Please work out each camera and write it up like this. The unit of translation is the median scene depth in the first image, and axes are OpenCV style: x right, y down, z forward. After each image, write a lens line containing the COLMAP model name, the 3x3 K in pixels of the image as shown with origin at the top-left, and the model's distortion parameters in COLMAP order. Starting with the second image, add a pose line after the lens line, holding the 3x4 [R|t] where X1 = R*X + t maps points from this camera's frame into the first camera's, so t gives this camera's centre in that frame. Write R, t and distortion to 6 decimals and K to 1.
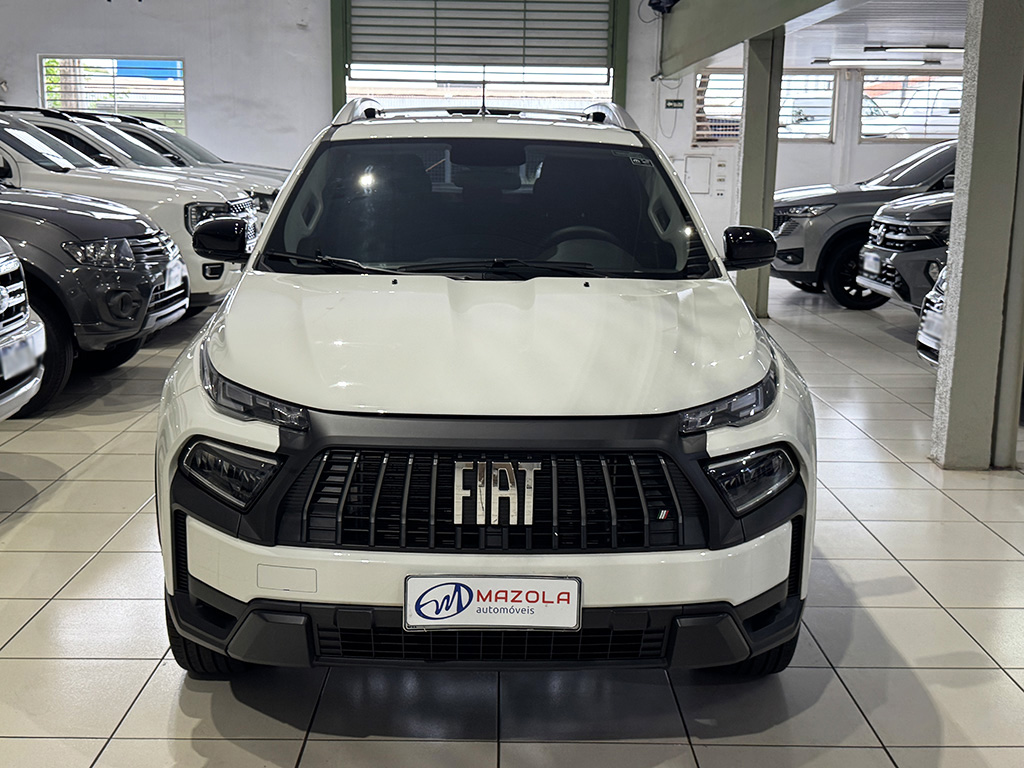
lens RADIAL K [[1239.4, 0, 508.5], [0, 1239.4, 391.8], [0, 0, 1]] dist [0.087127, 0.000000]
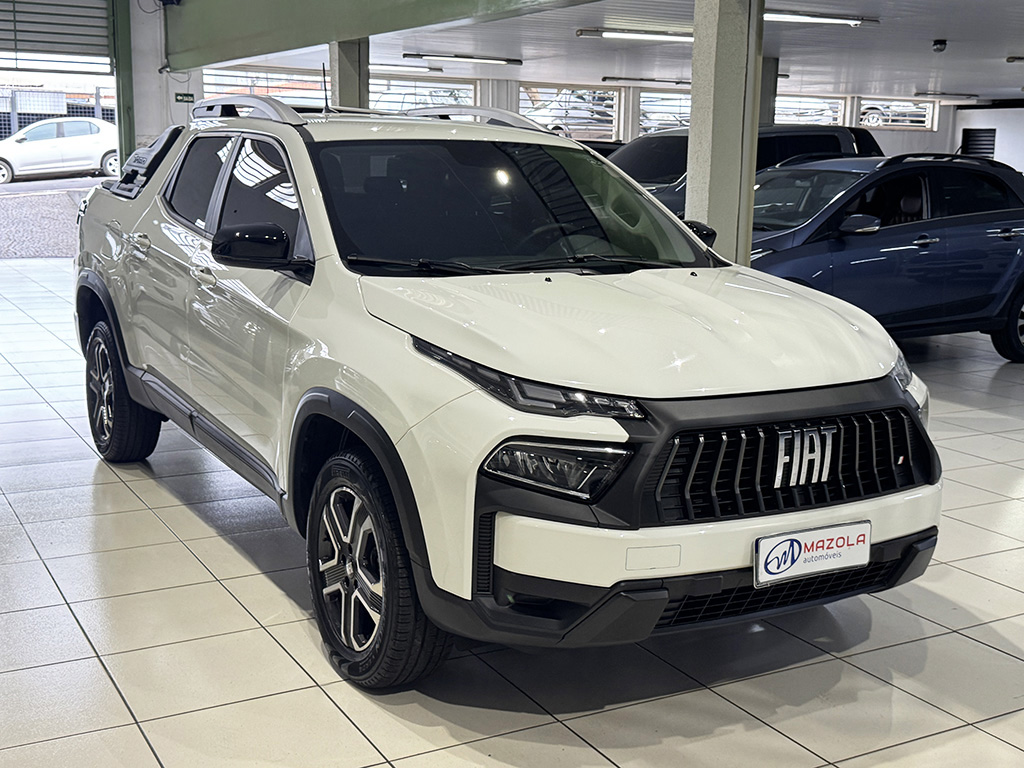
lens RADIAL K [[1239.4, 0, 503.2], [0, 1239.4, 380.4], [0, 0, 1]] dist [0.087127, 0.000000]
pose [[0.880735, -0.082180, 0.466424, -0.776300], [0.084214, 0.996311, 0.016522, -0.029881], [-0.466061, 0.024728, 0.884407, 0.114384]]
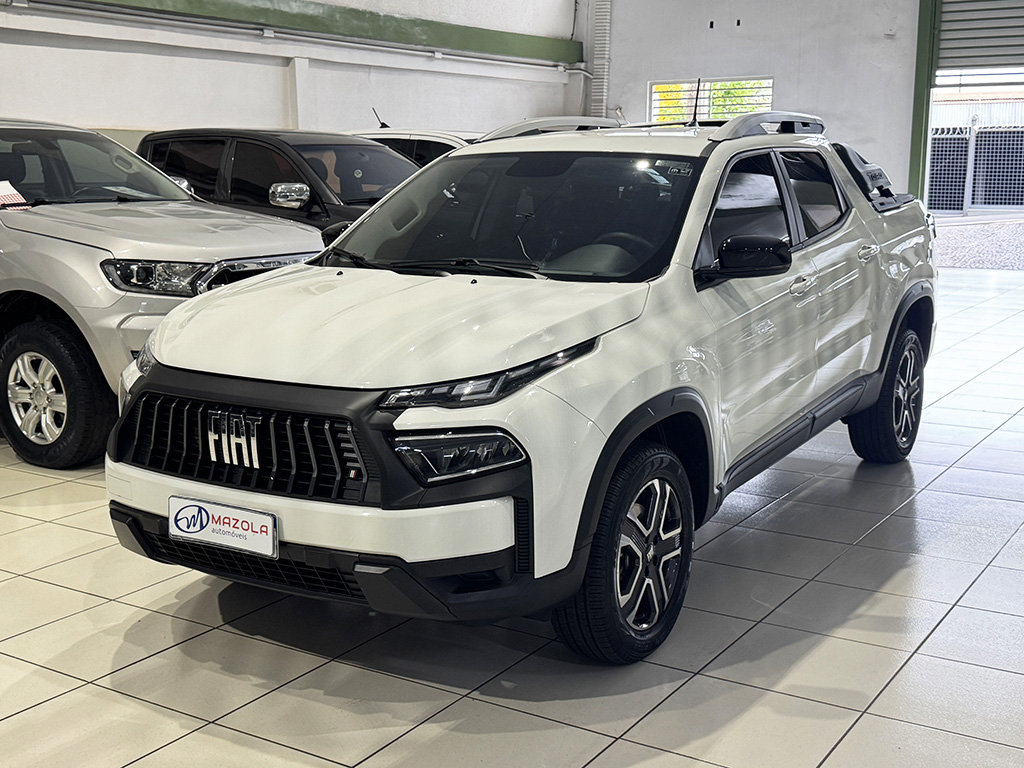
lens RADIAL K [[1239.4, 0, 520.2], [0, 1239.4, 381.0], [0, 0, 1]] dist [0.087127, 0.000000]
pose [[0.846104, 0.079604, -0.527040, 0.878758], [-0.089024, 0.996001, 0.007518, -0.011155], [0.525531, 0.040558, 0.849807, 0.086487]]
